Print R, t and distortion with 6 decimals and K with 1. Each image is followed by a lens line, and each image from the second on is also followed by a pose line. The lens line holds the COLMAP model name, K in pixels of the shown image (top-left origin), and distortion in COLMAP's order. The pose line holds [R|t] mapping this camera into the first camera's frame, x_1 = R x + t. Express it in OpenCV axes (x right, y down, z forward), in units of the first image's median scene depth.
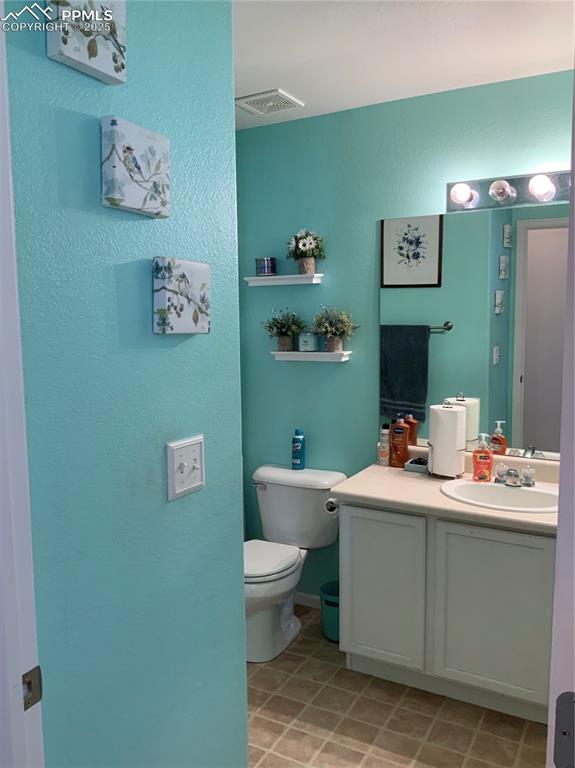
lens RADIAL K [[632.3, 0, 284.2], [0, 632.3, 382.7], [0, 0, 1]] dist [0.087781, -0.168191]
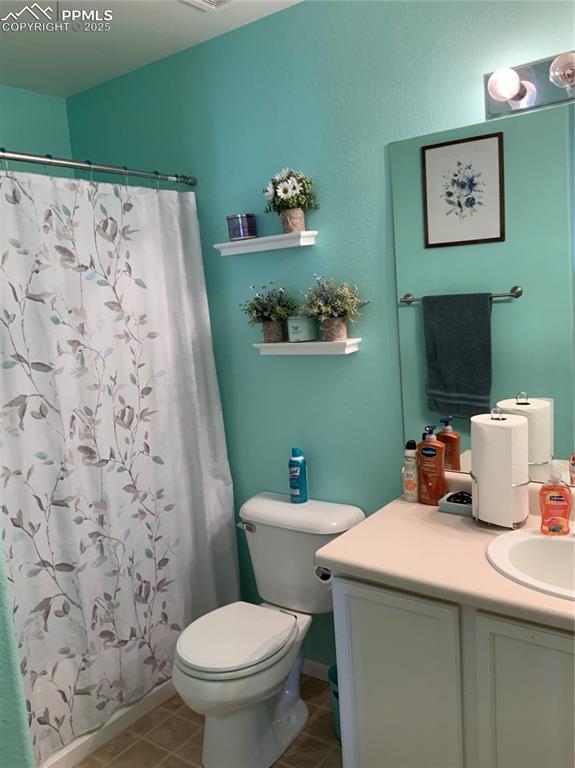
lens RADIAL K [[632.3, 0, 288.0], [0, 632.3, 384.2], [0, 0, 1]] dist [0.087781, -0.168191]
pose [[0.990652, -0.041051, -0.130093, 0.114999], [0.046305, 0.998218, 0.037625, -0.028888], [0.128317, -0.043298, 0.990788, 0.285800]]
